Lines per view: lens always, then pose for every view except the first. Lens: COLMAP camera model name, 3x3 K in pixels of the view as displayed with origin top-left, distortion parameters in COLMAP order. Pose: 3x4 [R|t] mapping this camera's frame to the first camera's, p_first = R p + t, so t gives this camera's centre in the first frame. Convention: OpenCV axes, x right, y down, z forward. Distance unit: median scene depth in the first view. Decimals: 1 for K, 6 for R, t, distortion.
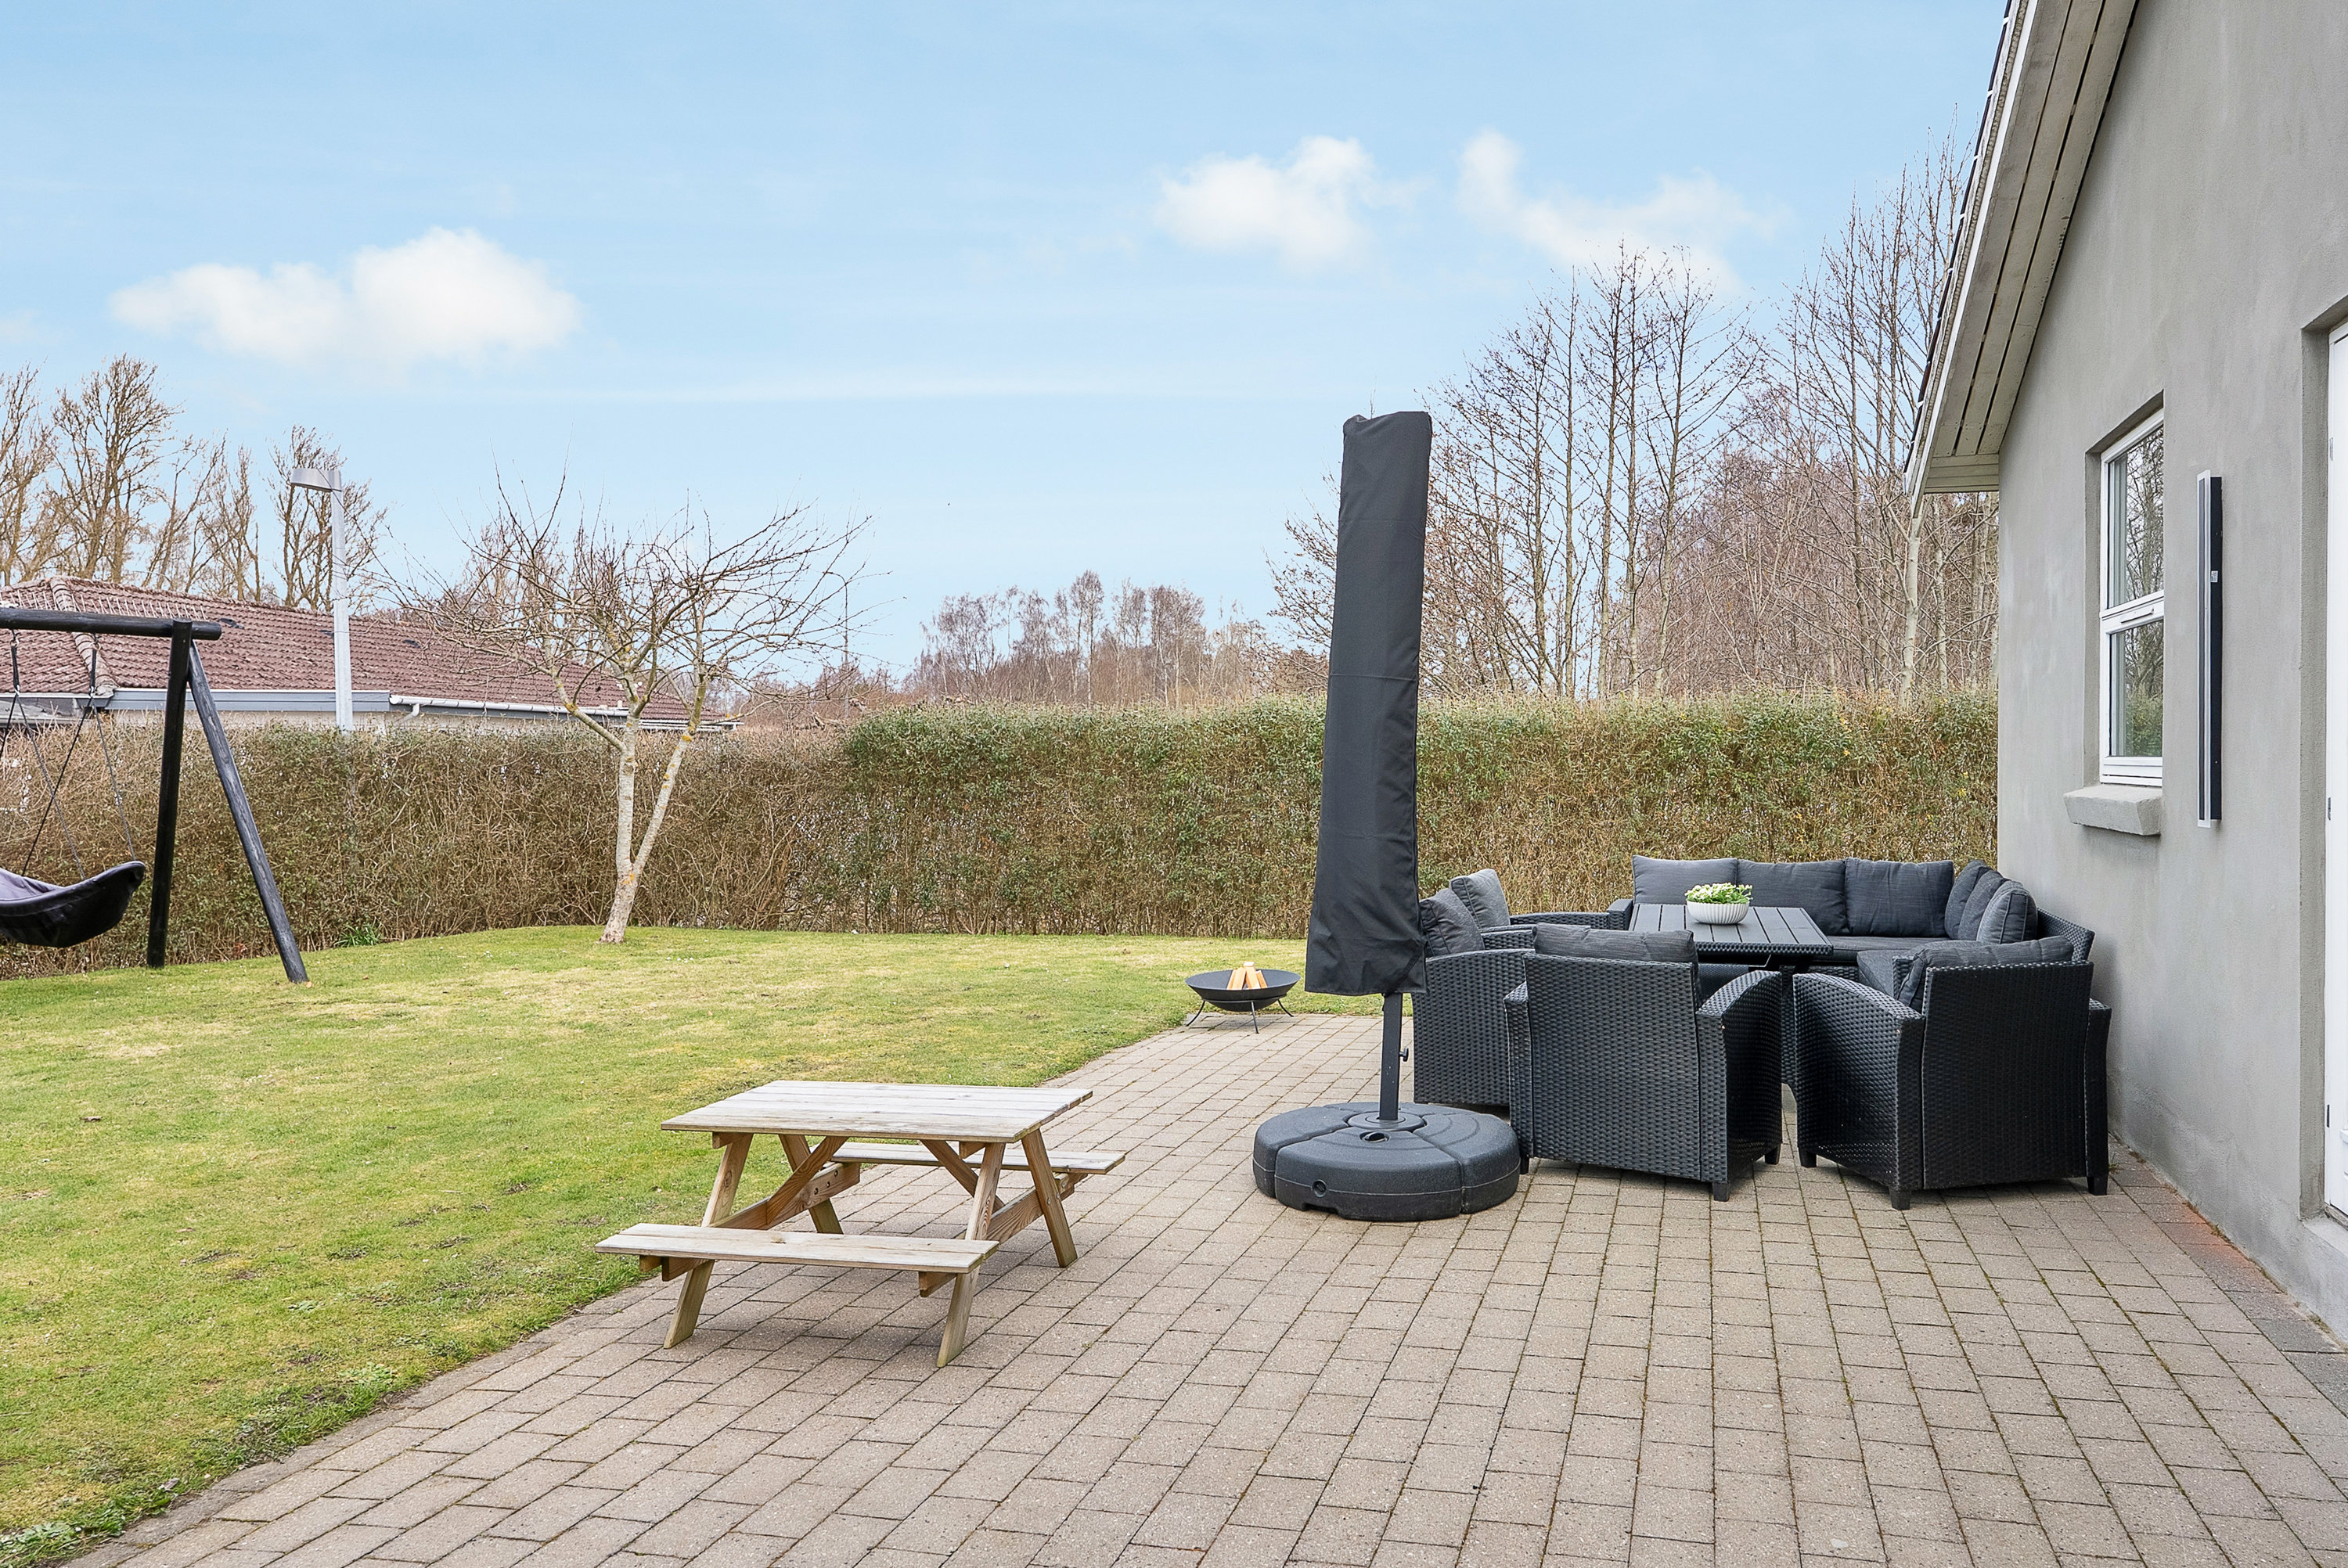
lens RADIAL K [[1650.8, 0, 1174.0], [0, 1650.8, 784.0], [0, 0, 1]] dist [0.054116, -0.000233]
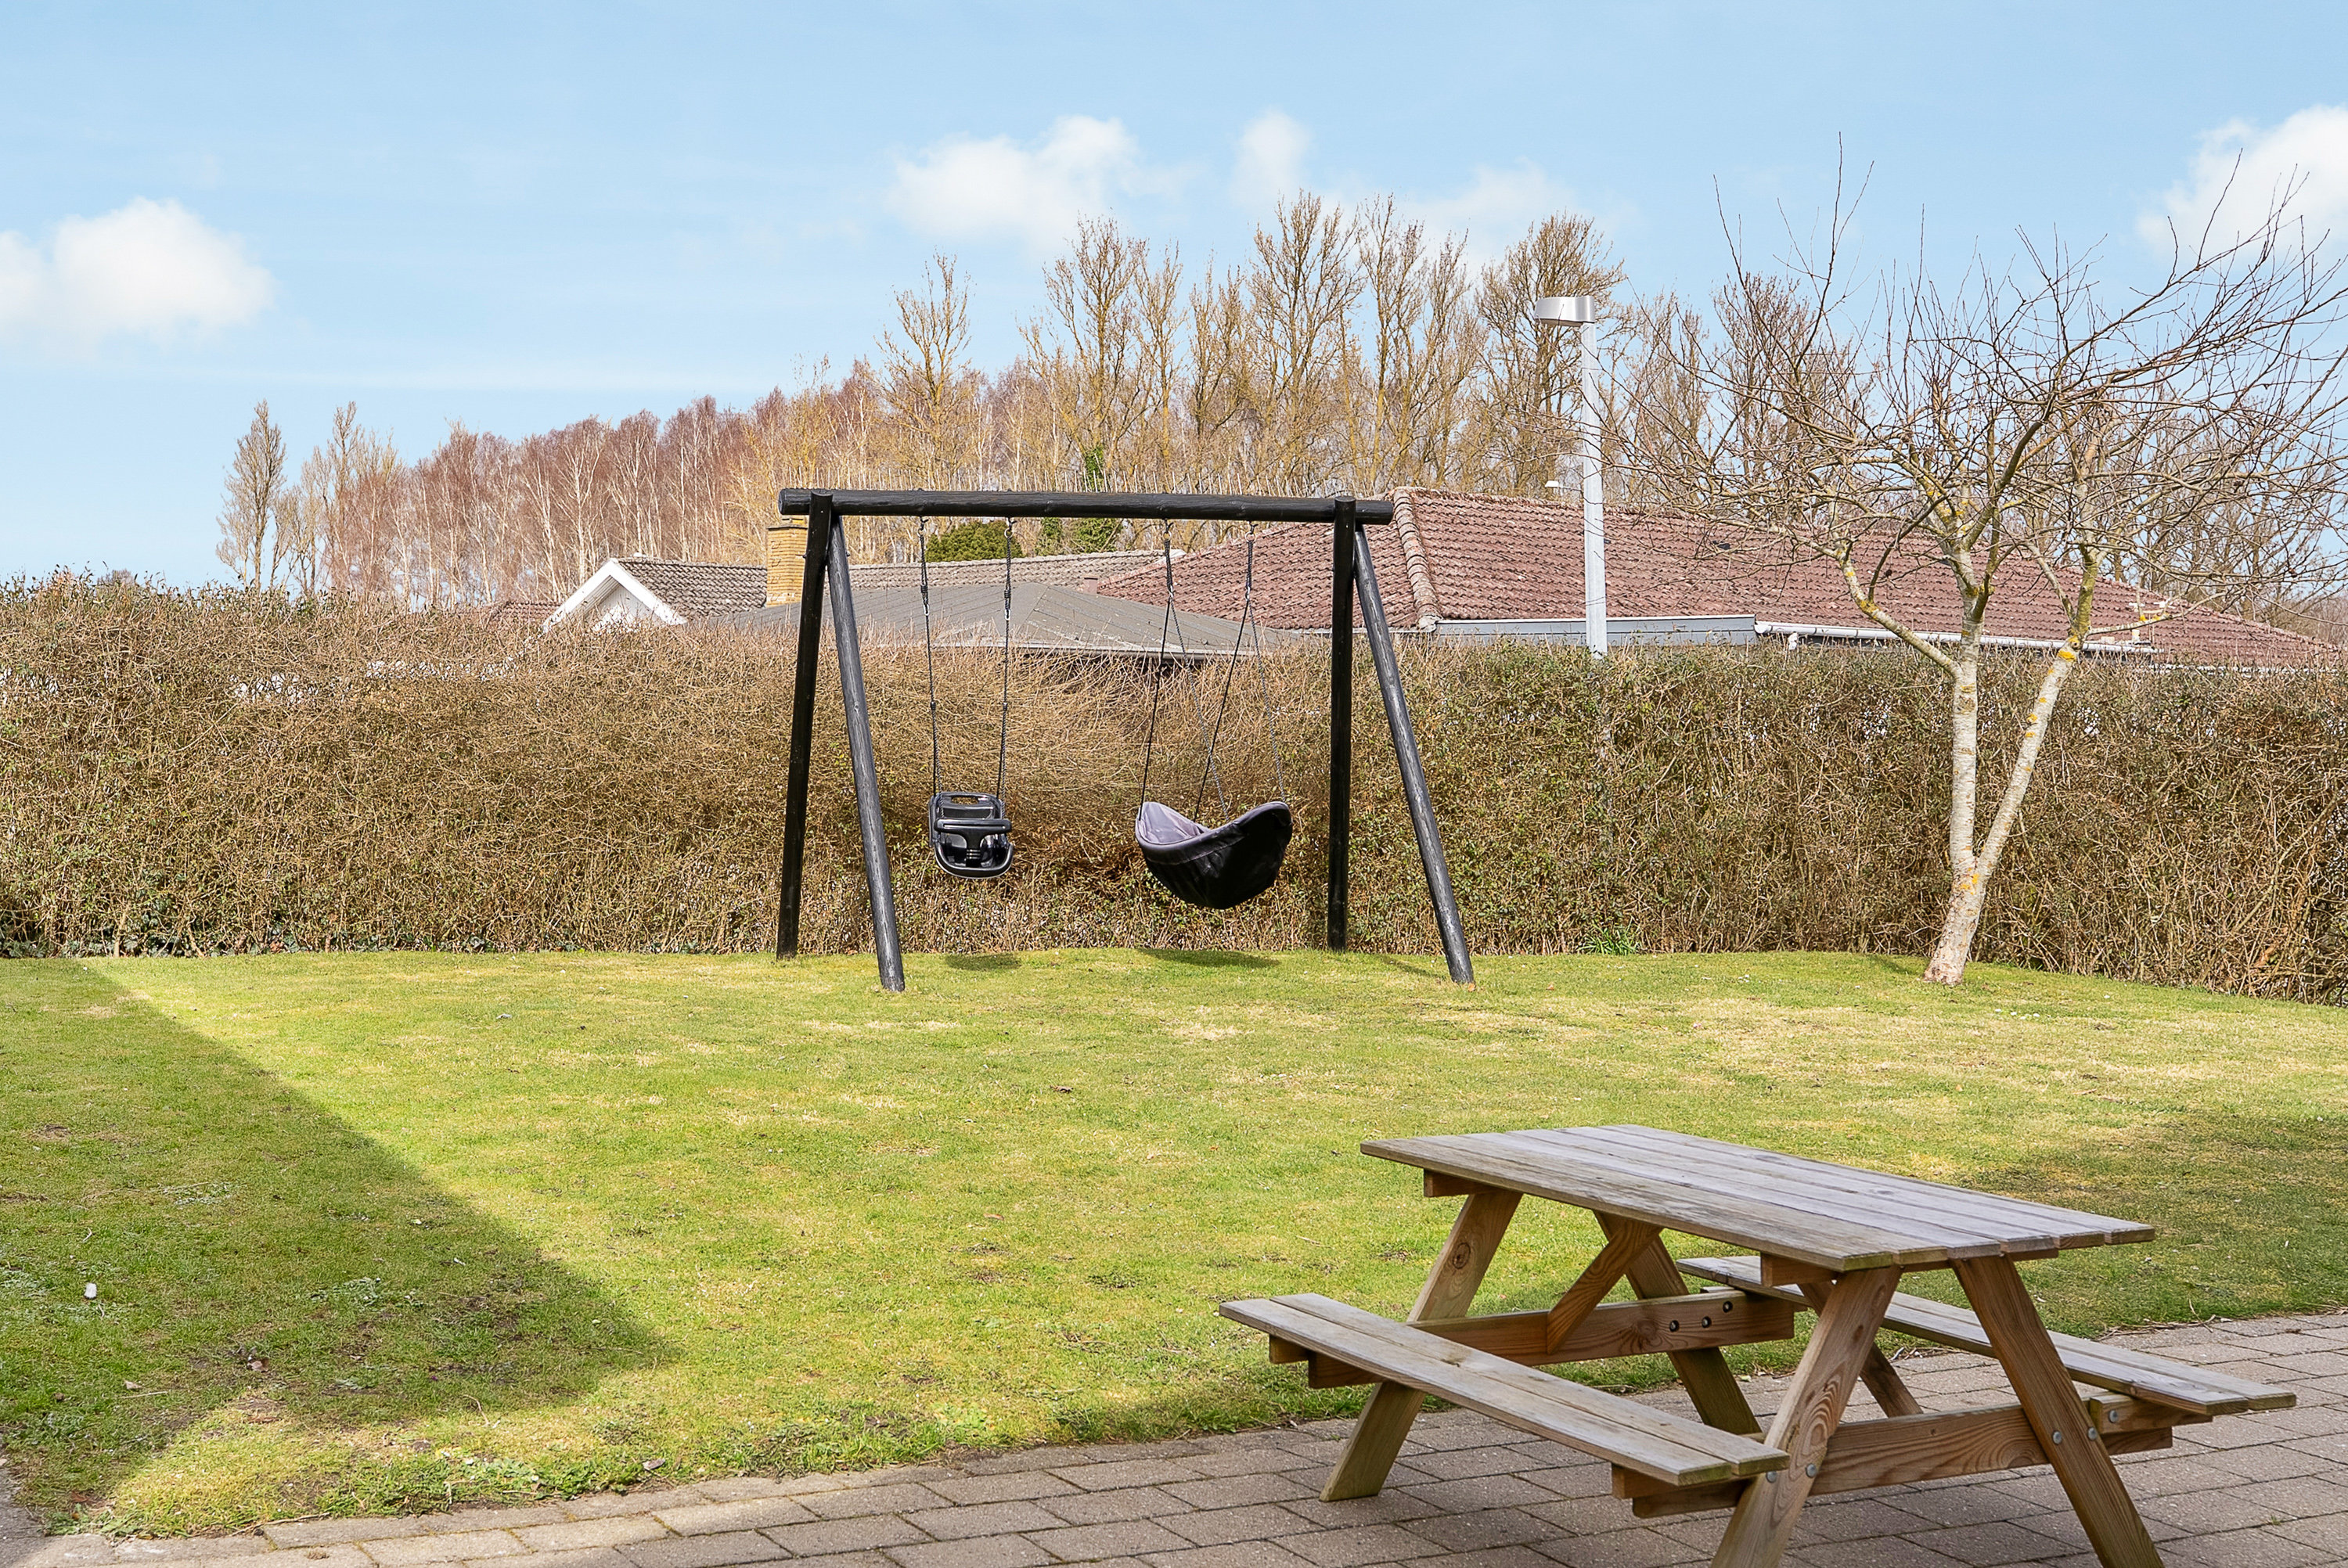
lens RADIAL K [[2460.6, 0, 1173.9], [0, 2460.6, 652.0], [0, 0, 1]] dist [0.055536, -0.002758]
pose [[0.637803, -0.031757, -0.769545, 0.231557], [-0.034117, 0.997004, -0.069420, 0.054039], [0.769444, 0.070530, 0.634808, 0.212882]]
